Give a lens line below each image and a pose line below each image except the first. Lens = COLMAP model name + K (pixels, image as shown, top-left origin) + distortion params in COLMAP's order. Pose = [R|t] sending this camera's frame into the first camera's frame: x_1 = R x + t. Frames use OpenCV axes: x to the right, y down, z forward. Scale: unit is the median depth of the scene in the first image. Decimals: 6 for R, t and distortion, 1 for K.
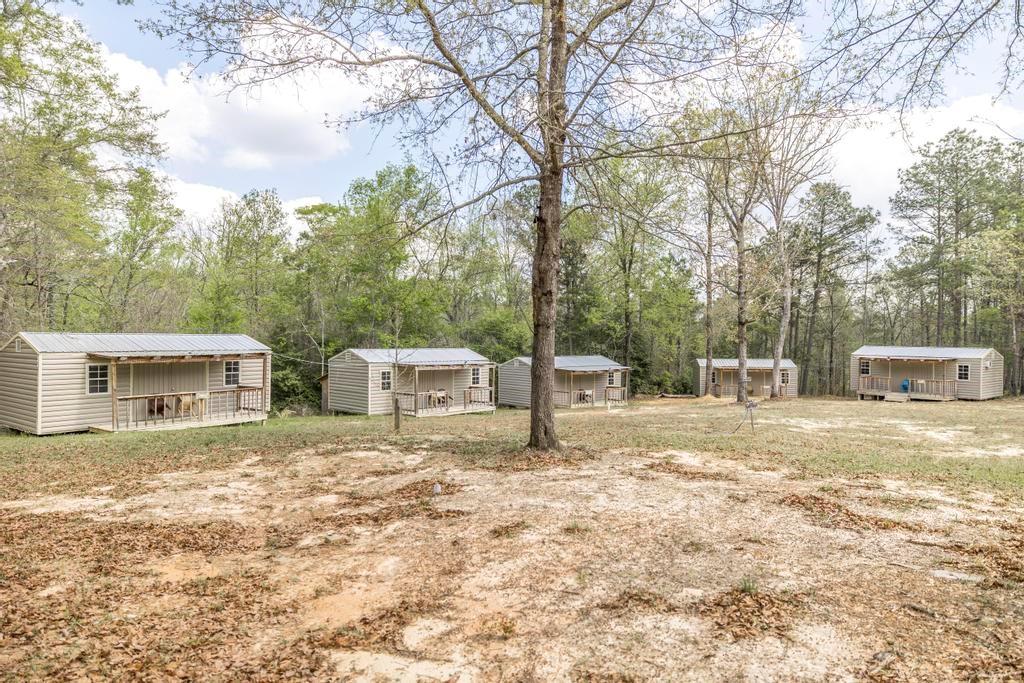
lens RADIAL K [[627.3, 0, 511.9], [0, 627.3, 340.7], [0, 0, 1]] dist [0.000288, 0.000113]
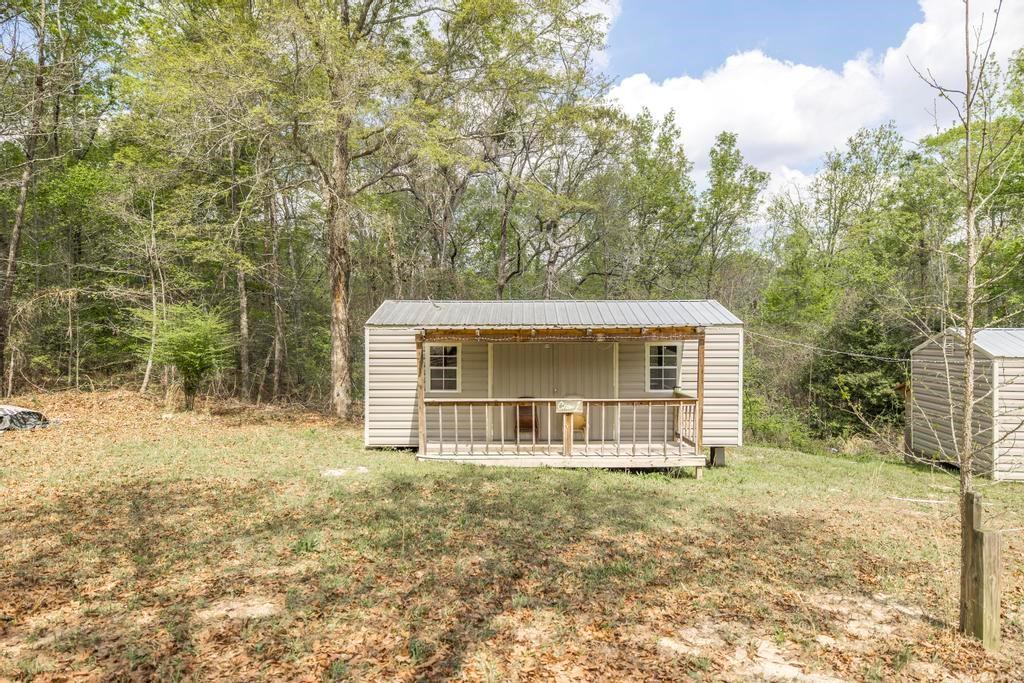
lens RADIAL K [[643.3, 0, 511.7], [0, 643.3, 340.7], [0, 0, 1]] dist [-0.004632, -0.000760]
pose [[0.572084, -0.003924, -0.820185, -0.071007], [0.002673, 0.999992, -0.002920, 0.030527], [0.820190, -0.000522, 0.572090, 0.596627]]
